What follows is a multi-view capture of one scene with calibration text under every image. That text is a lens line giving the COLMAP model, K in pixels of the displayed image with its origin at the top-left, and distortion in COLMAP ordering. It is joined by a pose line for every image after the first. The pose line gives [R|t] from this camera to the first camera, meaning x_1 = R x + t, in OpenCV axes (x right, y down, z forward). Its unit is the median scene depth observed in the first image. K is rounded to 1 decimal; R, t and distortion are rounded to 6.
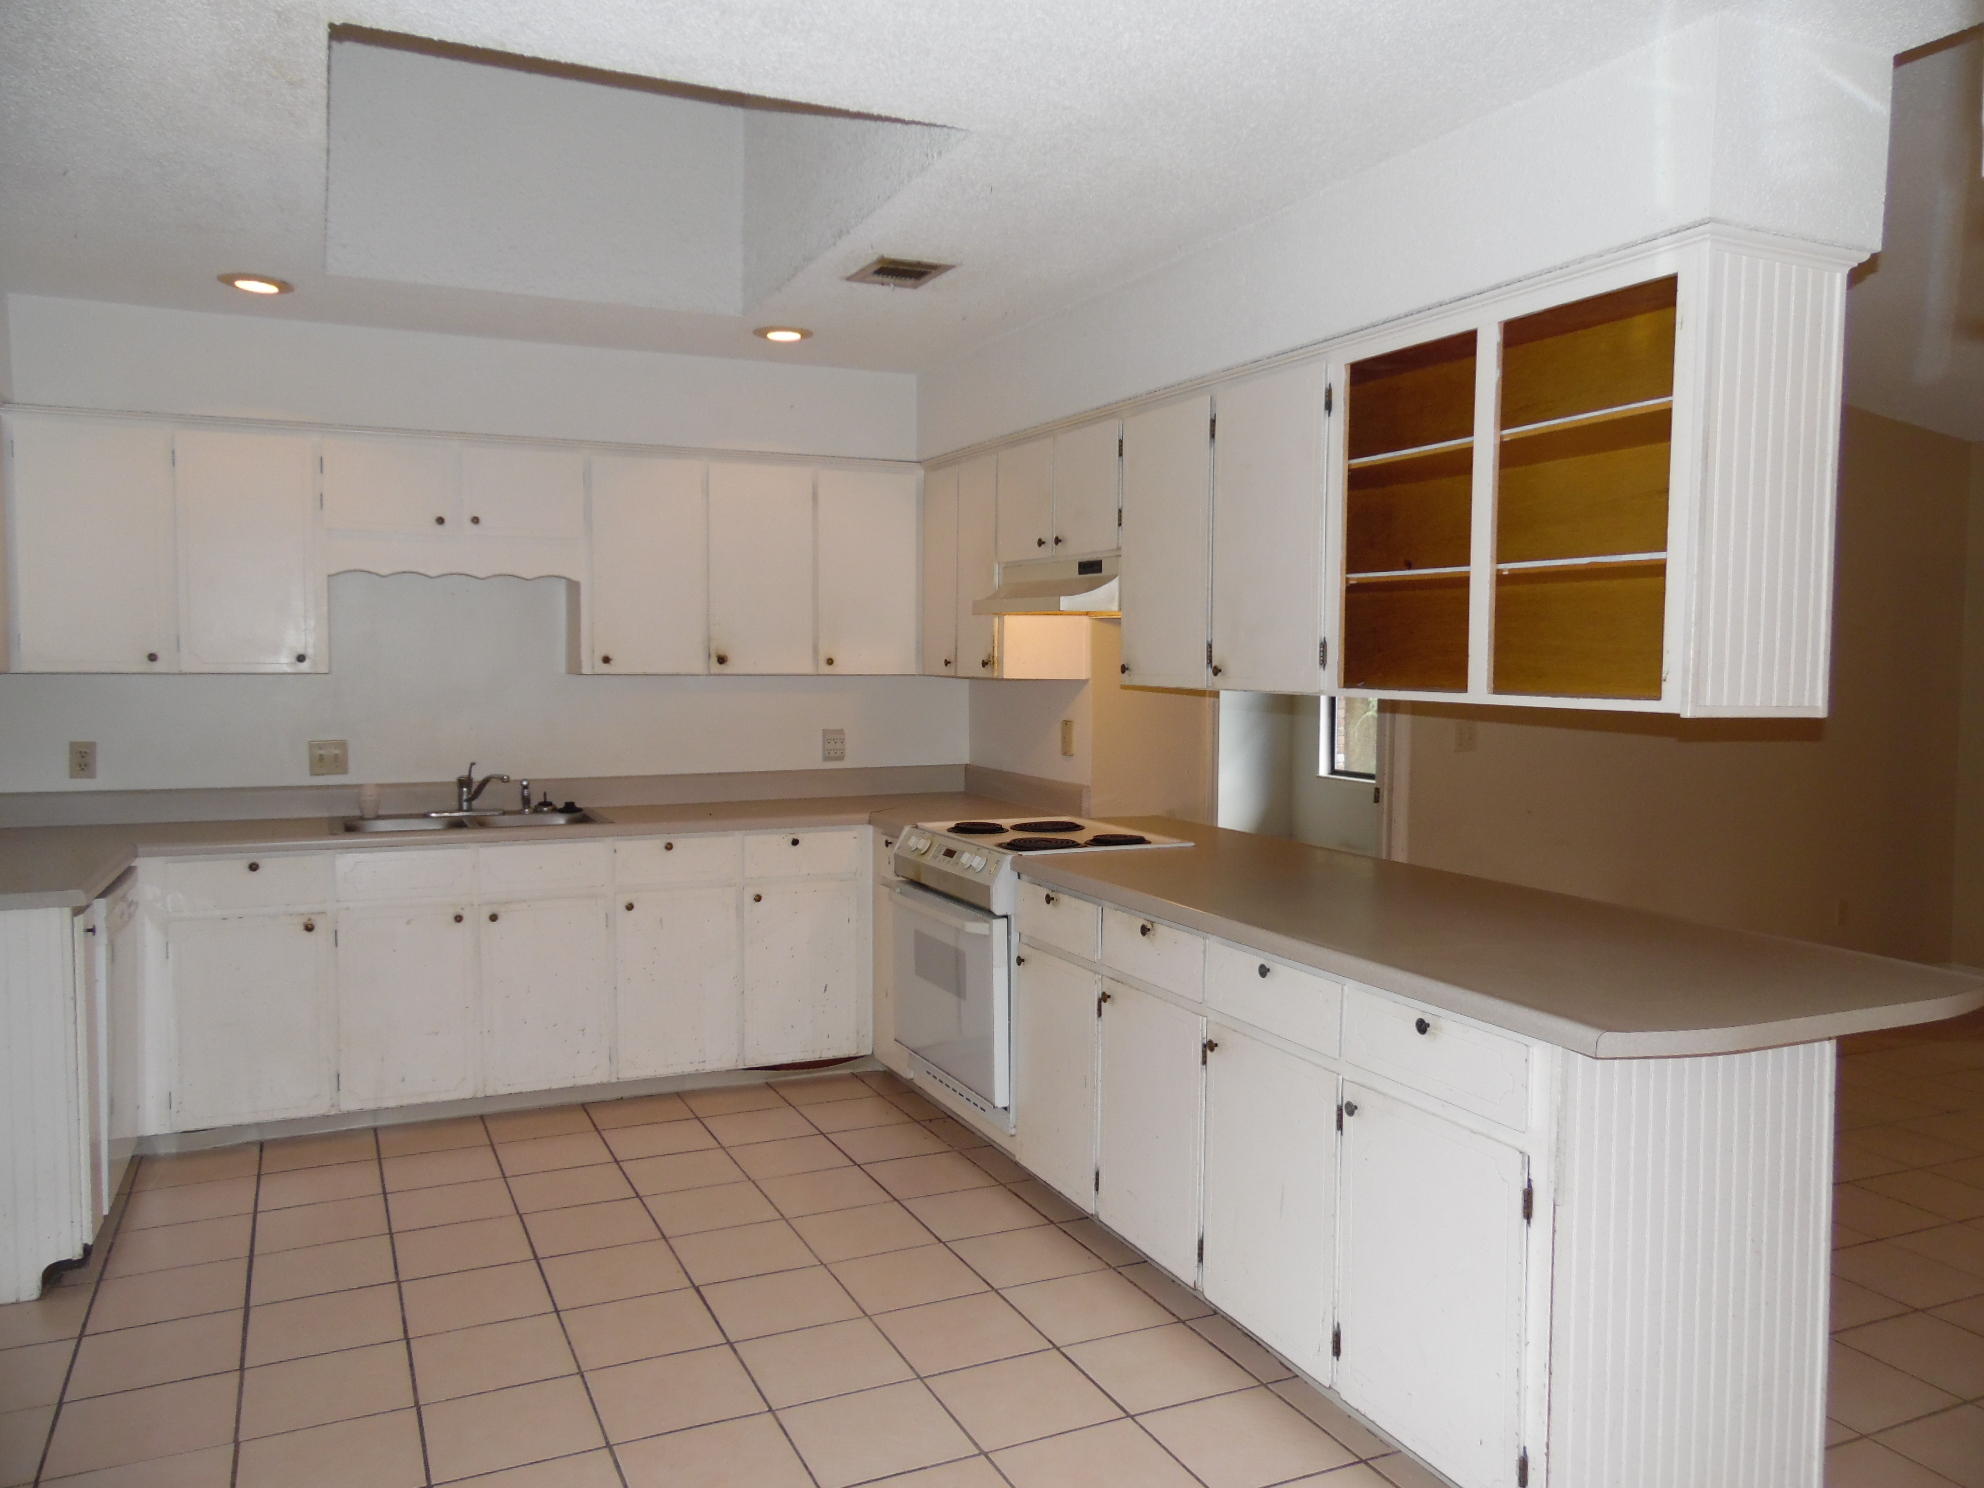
lens RADIAL K [[1486.9, 0, 992.0], [0, 1486.9, 744.0], [0, 0, 1]] dist [-0.046214, 0.094774]
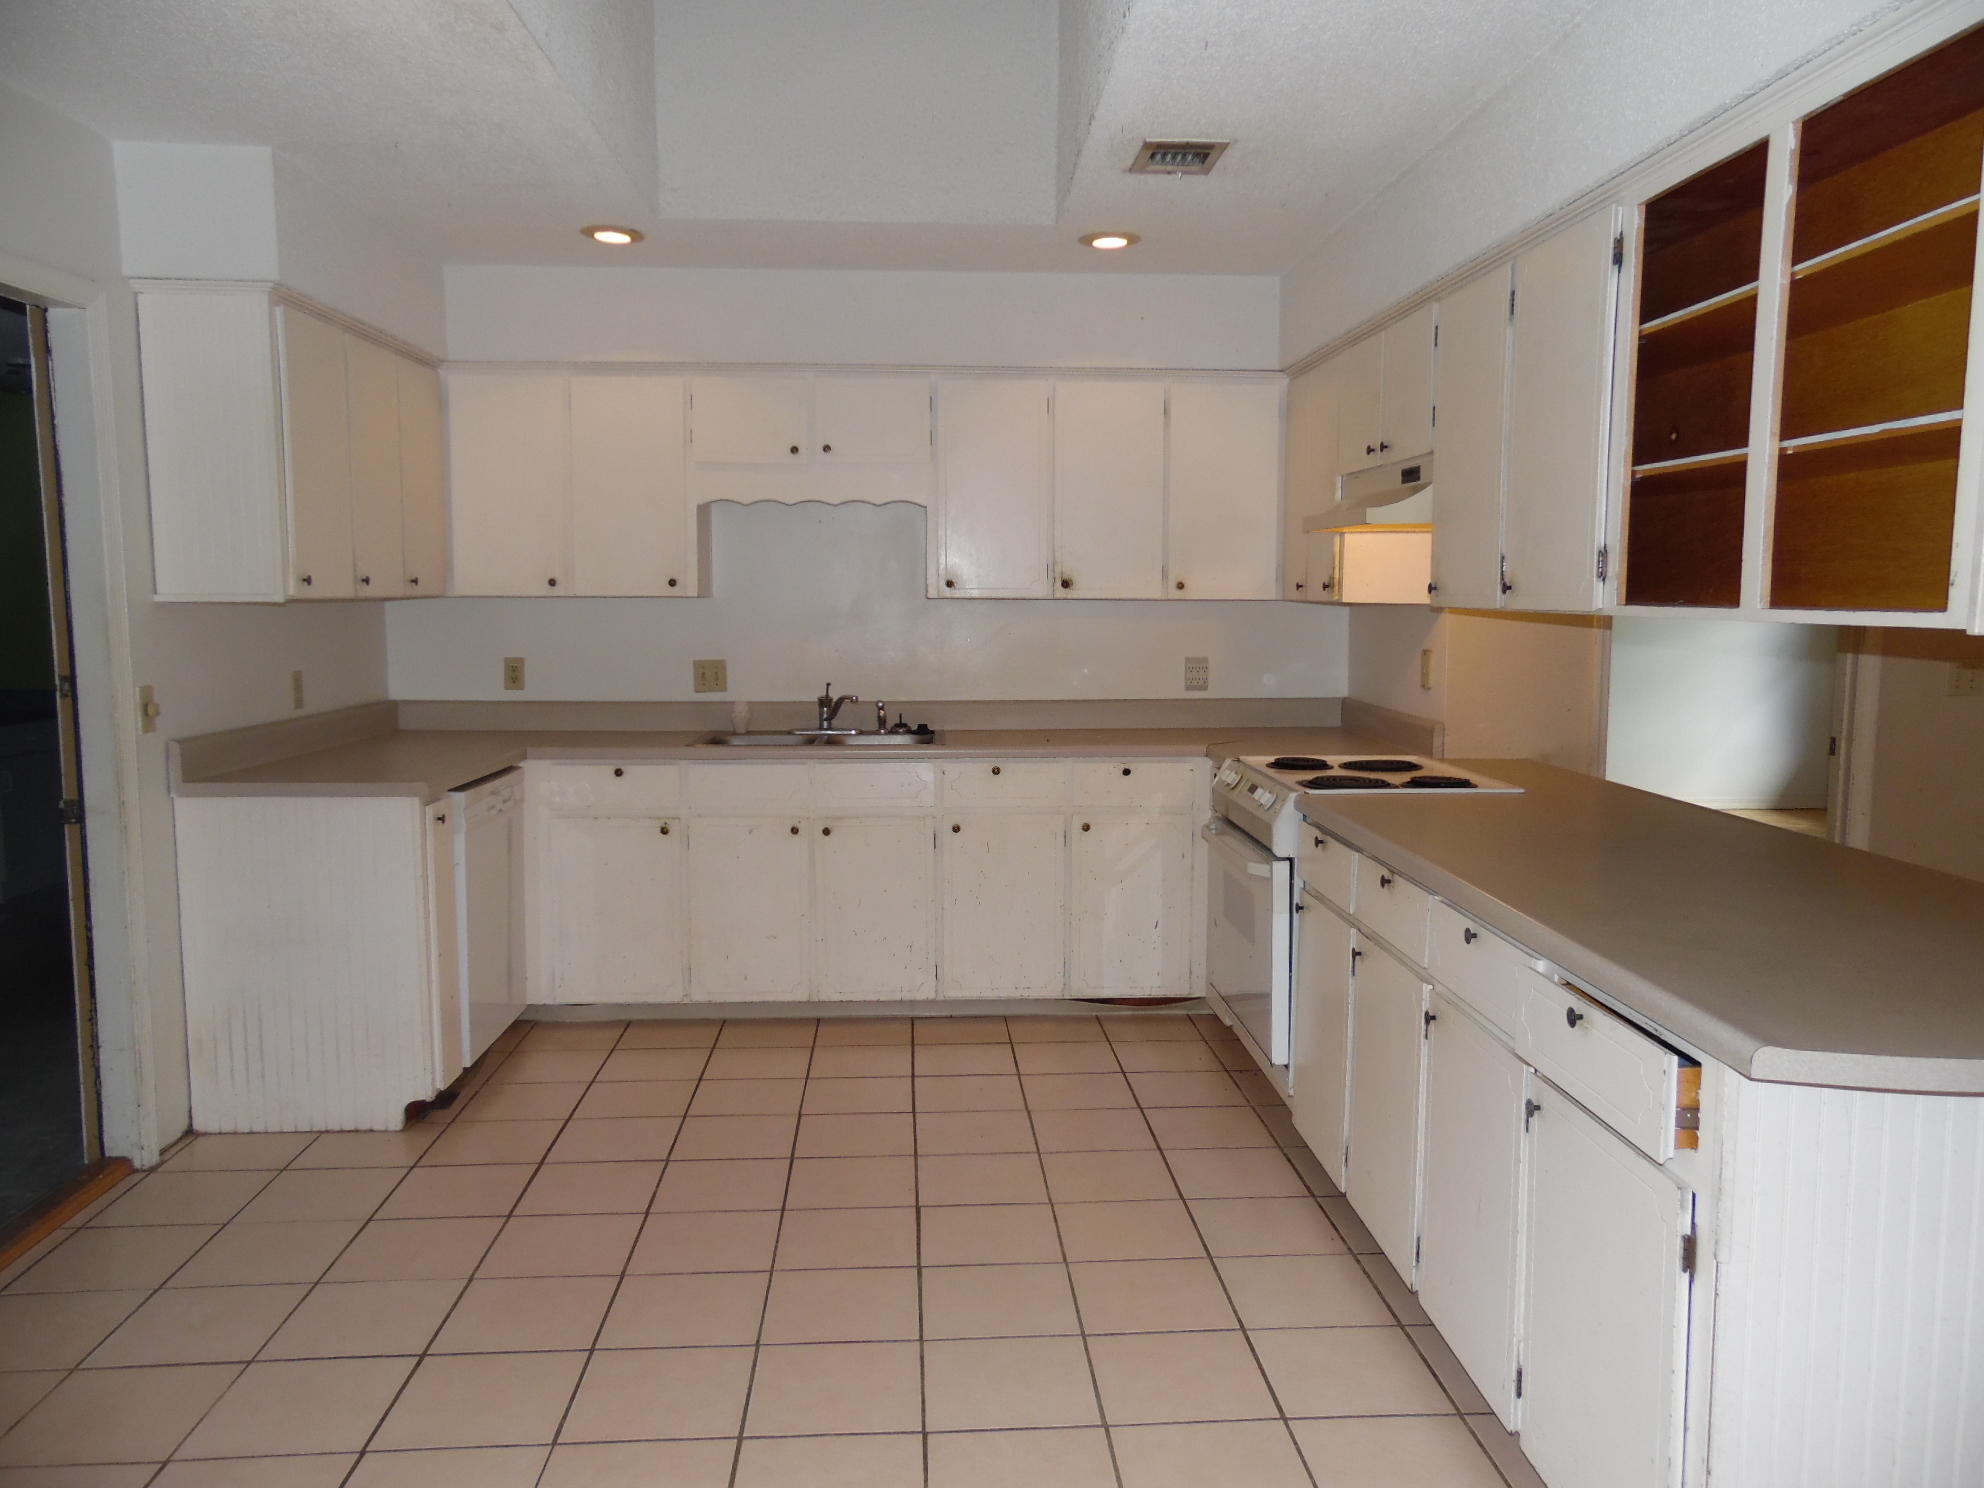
lens RADIAL K [[1486.9, 0, 992.0], [0, 1486.9, 744.0], [0, 0, 1]] dist [-0.046214, 0.094774]
pose [[0.930674, 0.034439, -0.364224, 0.149665], [-0.019332, 0.998798, 0.045042, 0.006441], [0.365338, -0.034879, 0.930221, 0.073003]]
